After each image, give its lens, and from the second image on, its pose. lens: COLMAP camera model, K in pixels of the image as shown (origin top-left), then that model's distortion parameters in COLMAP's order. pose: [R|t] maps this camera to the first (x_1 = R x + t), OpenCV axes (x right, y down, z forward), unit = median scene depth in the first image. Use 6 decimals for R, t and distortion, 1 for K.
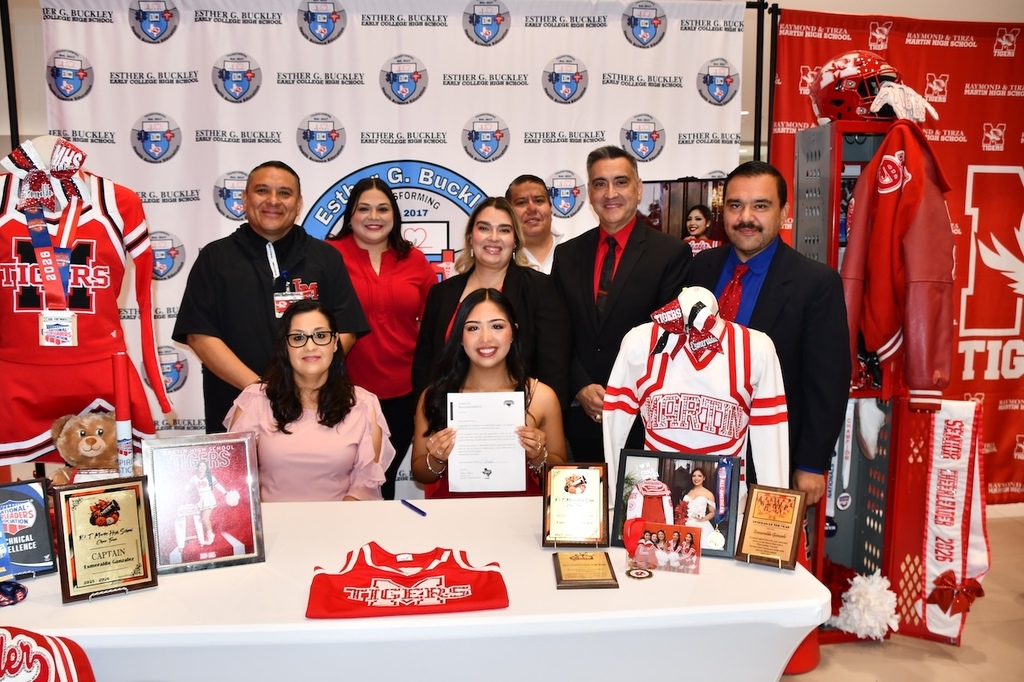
lens RADIAL K [[817.7, 0, 512.0], [0, 817.7, 341.0], [0, 0, 1]] dist [-0.127616, 0.113829]
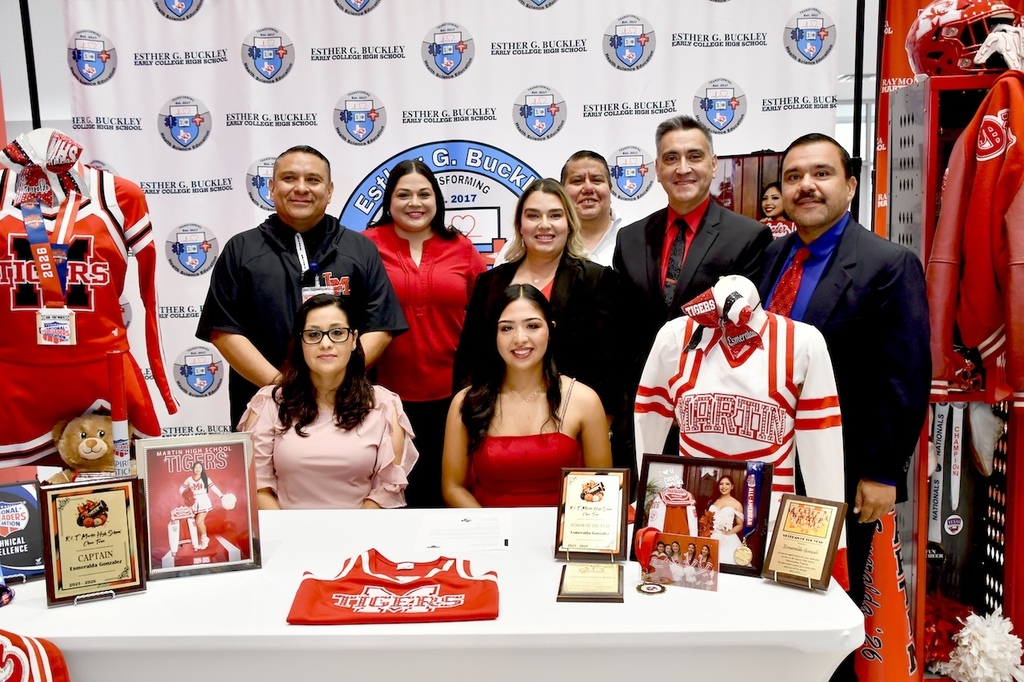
lens RADIAL K [[949.9, 0, 519.5], [0, 949.9, 340.8], [0, 0, 1]] dist [-0.078626, 0.187299]
pose [[0.992421, -0.006525, -0.122715, 0.118973], [0.006321, 0.999978, -0.002052, 0.006545], [0.122725, 0.001261, 0.992440, -0.069792]]
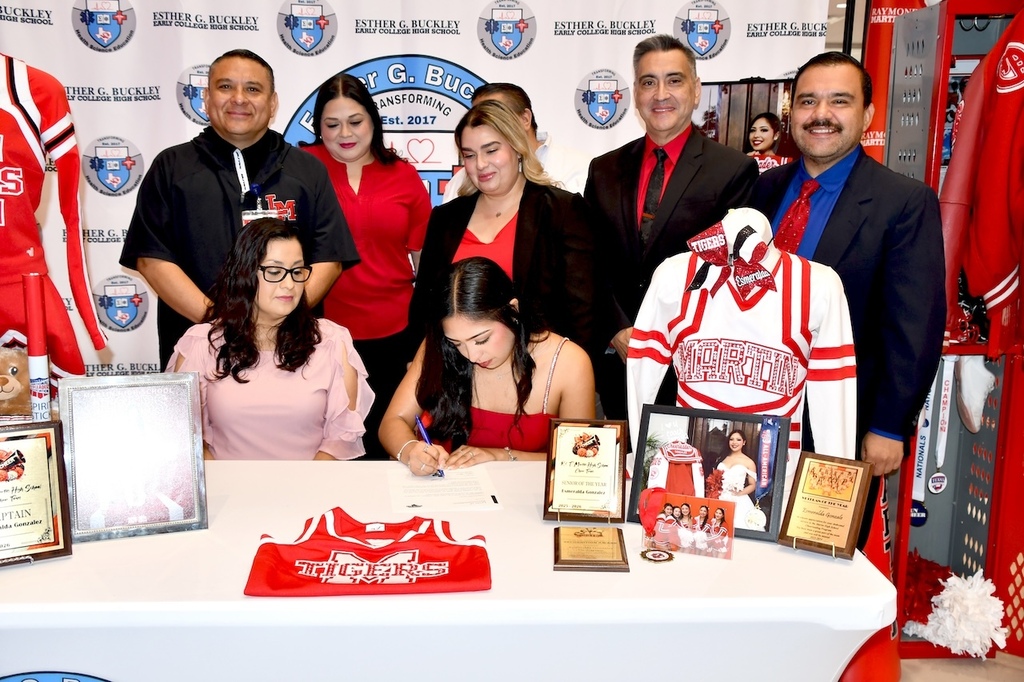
lens RADIAL K [[966.8, 0, 514.0], [0, 966.8, 336.5], [0, 0, 1]] dist [-0.066098, 0.188588]
pose [[0.998584, 0.022089, -0.048404, 0.046080], [-0.019548, 0.998438, 0.052340, 0.015251], [0.049484, -0.051320, 0.997456, 0.026413]]
